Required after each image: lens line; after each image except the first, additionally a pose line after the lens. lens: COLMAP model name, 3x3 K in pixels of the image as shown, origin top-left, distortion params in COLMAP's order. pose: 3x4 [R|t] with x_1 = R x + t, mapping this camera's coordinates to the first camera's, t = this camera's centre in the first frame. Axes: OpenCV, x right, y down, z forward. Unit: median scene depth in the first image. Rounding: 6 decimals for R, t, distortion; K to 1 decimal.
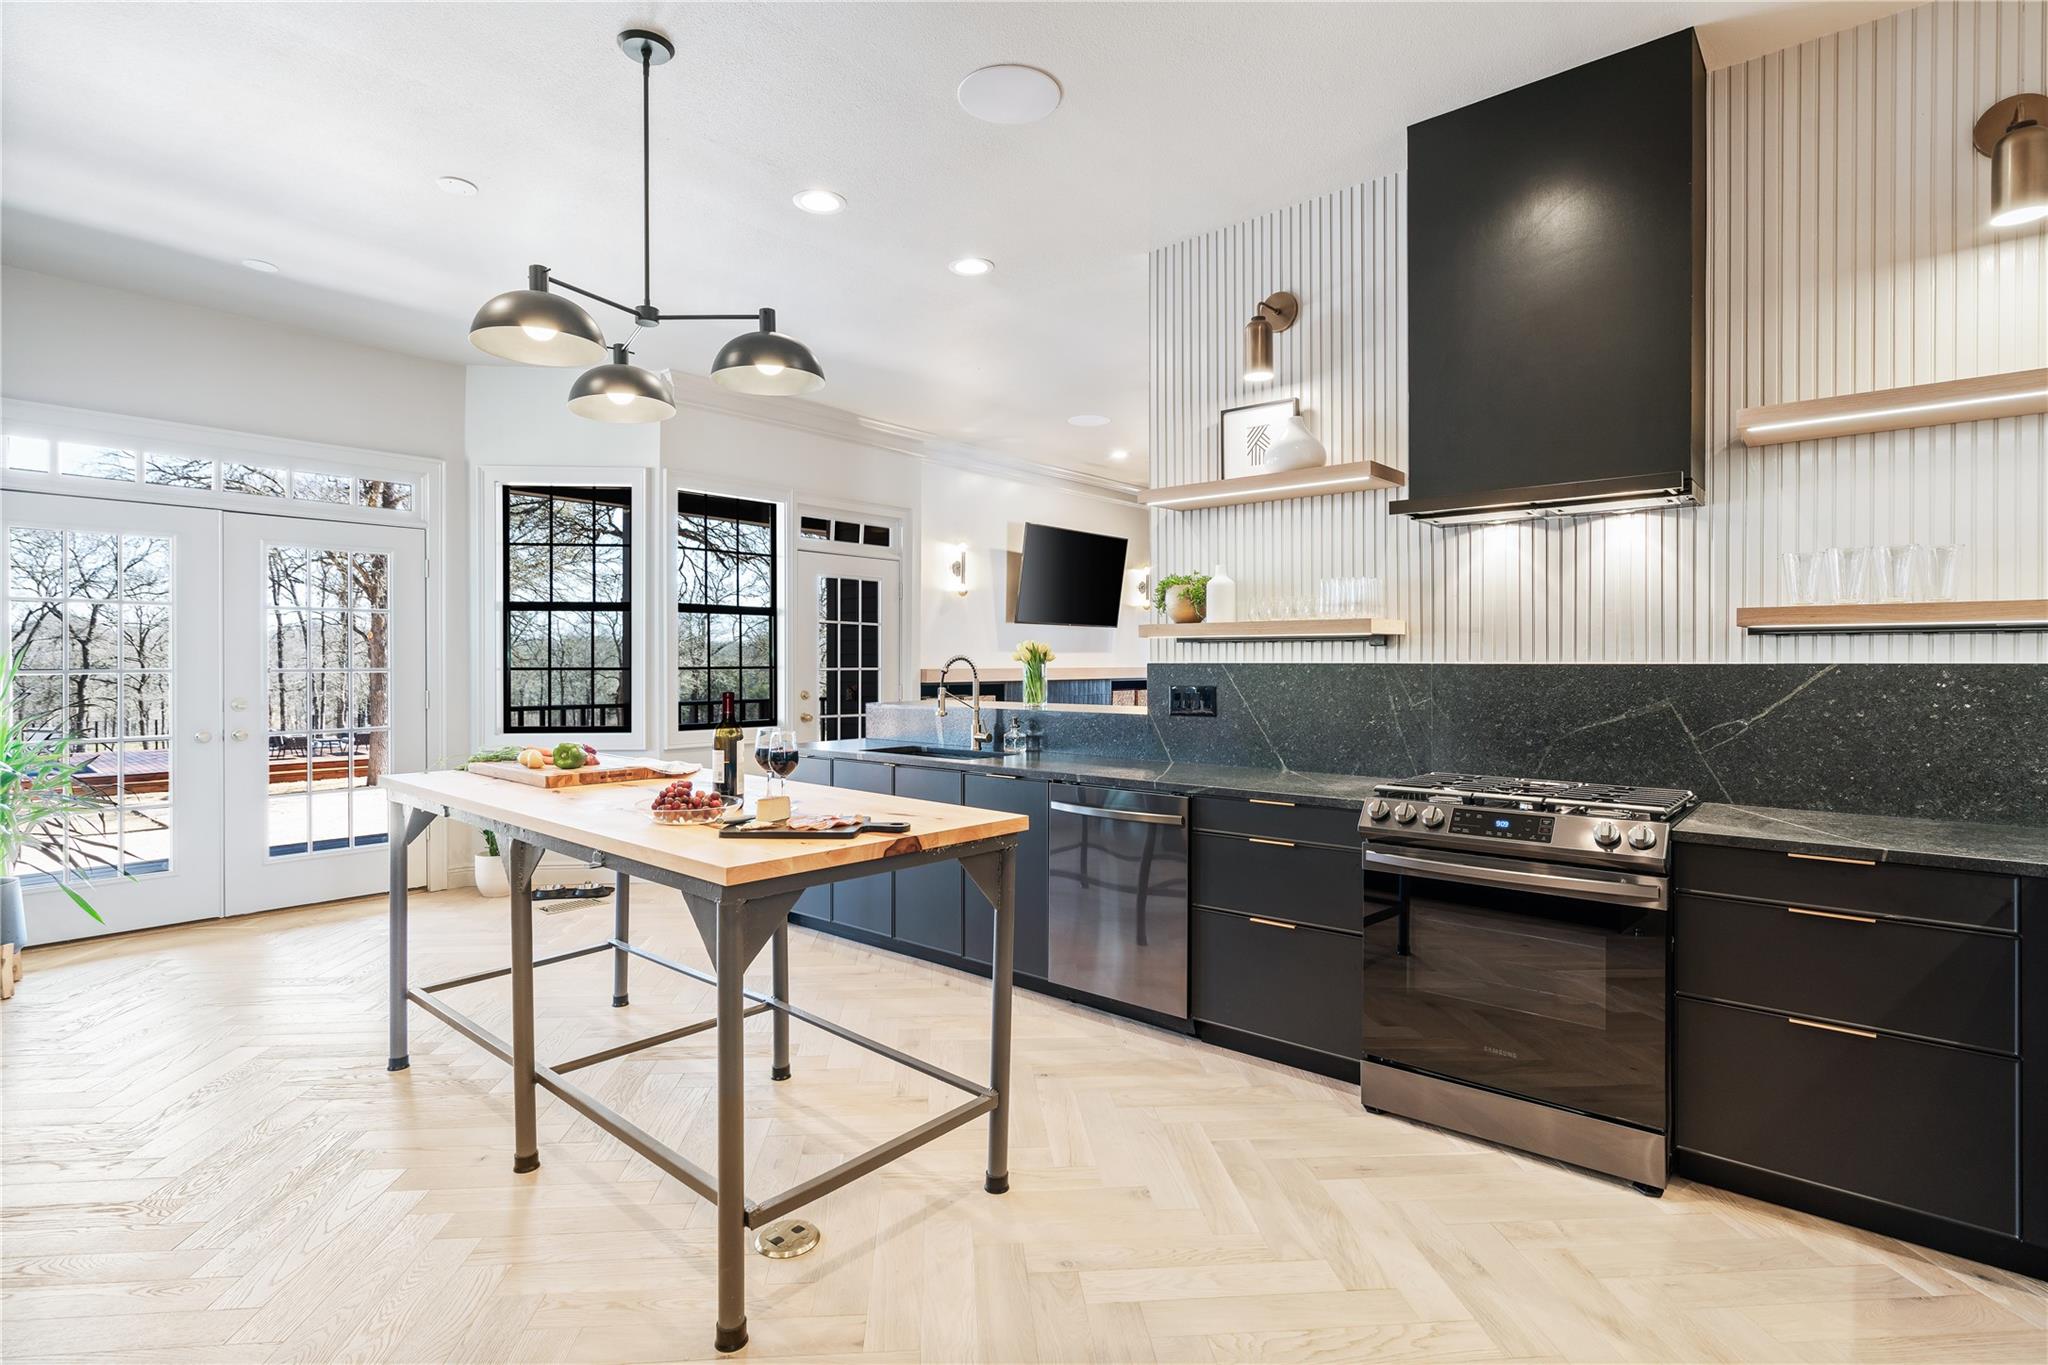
lens RADIAL K [[983.6, 0, 1028.5], [0, 983.6, 670.8], [0, 0, 1]] dist [0.000786, 0.000091]
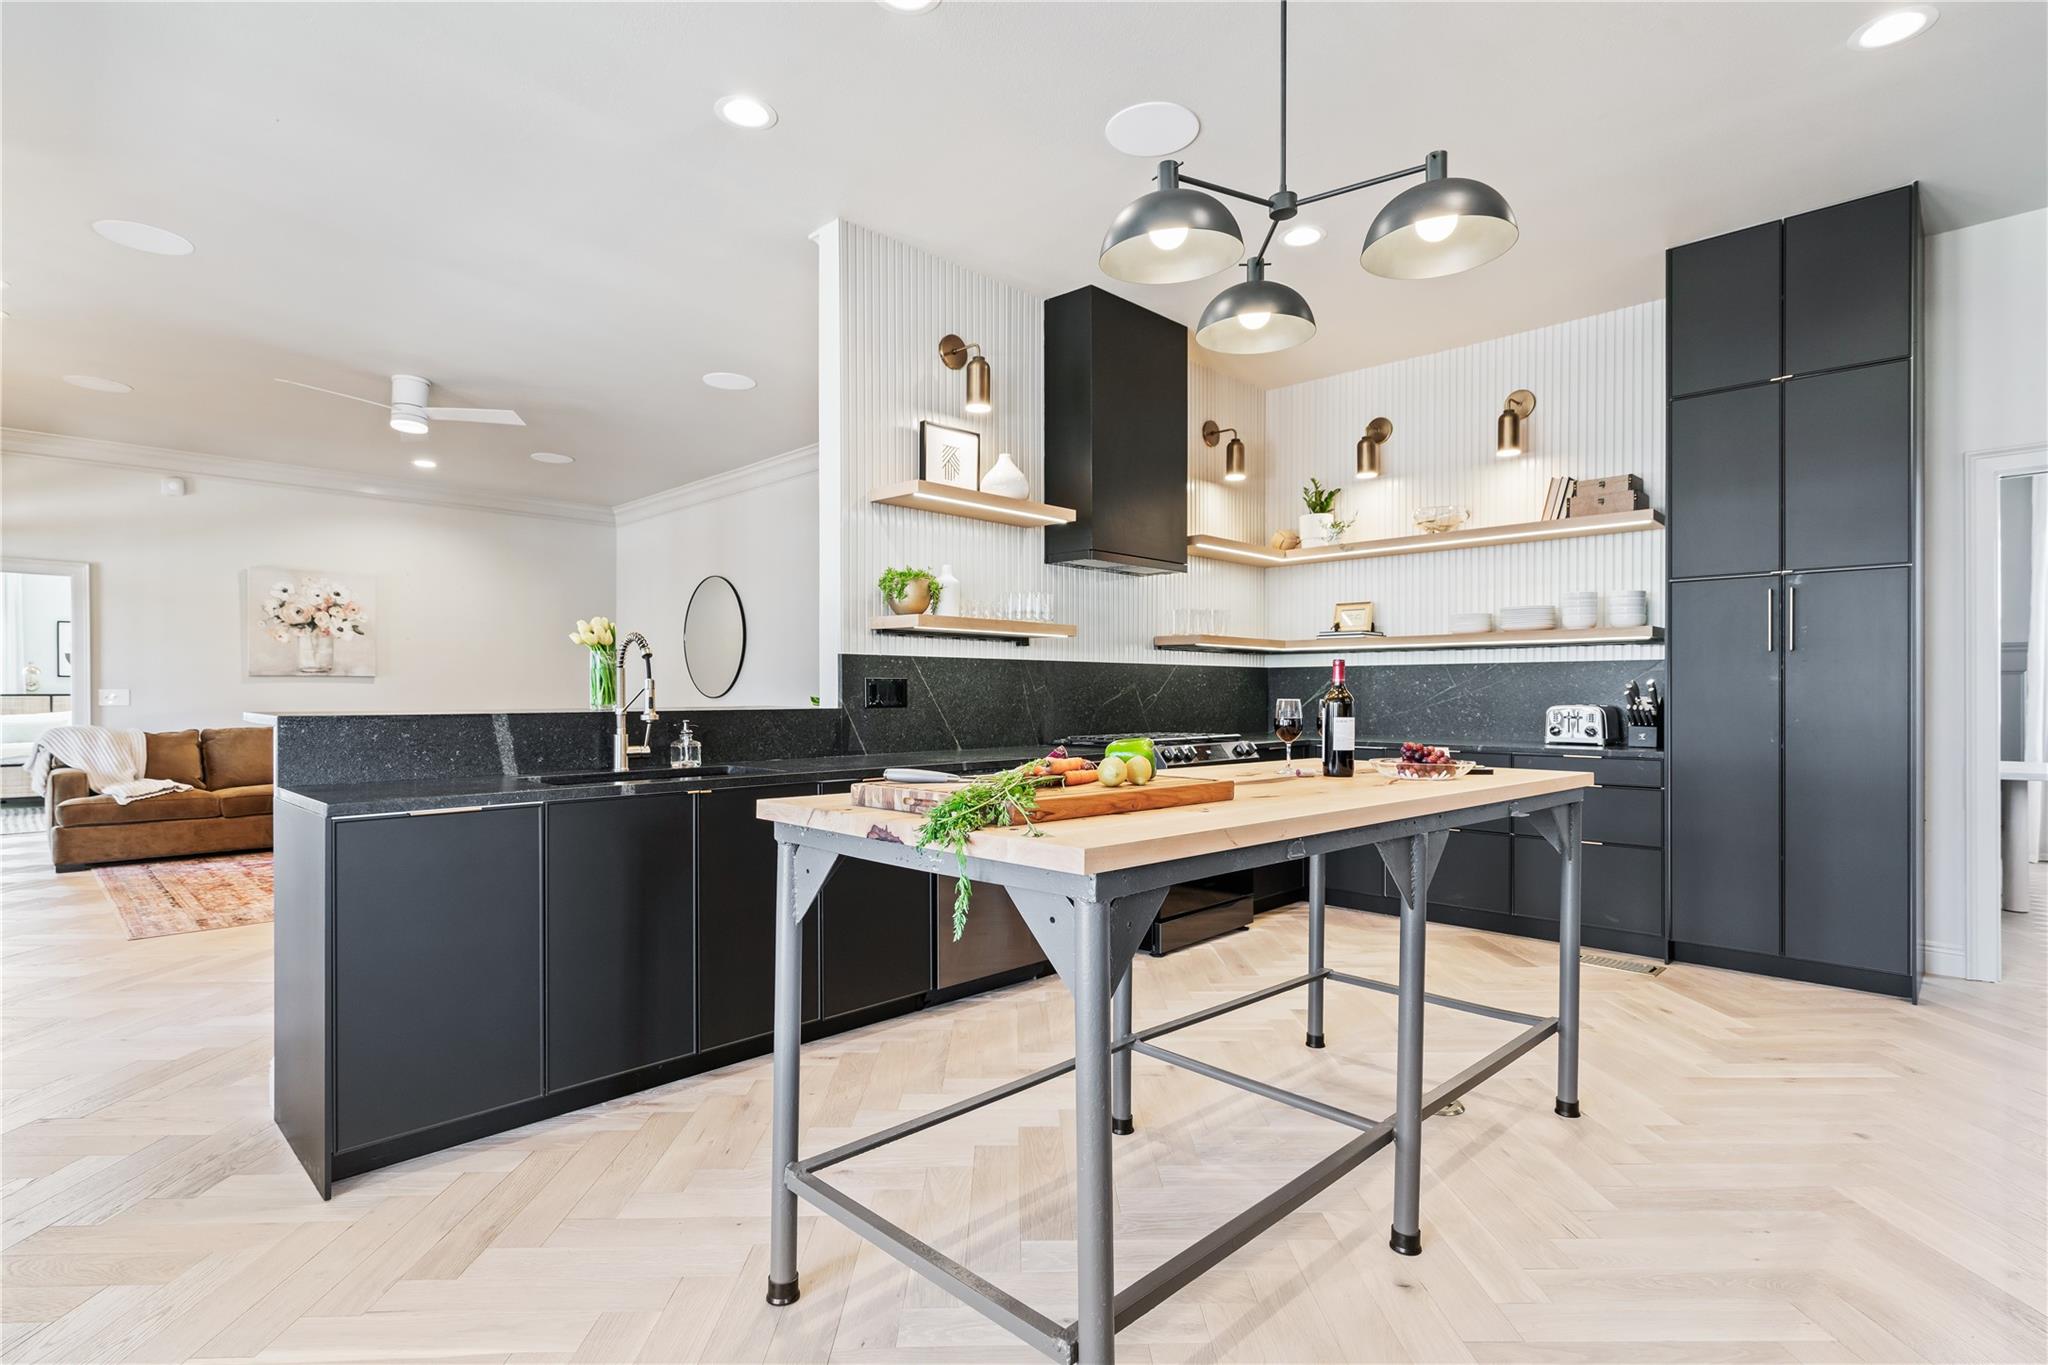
lens RADIAL K [[983.6, 0, 1032.4], [0, 983.6, 686.5], [0, 0, 1]] dist [0.000786, 0.000091]
pose [[0.084211, -0.001916, 0.996446, -0.935726], [0.002606, 0.999995, 0.001703, 0.025955], [-0.996444, 0.002453, 0.084216, 0.856398]]
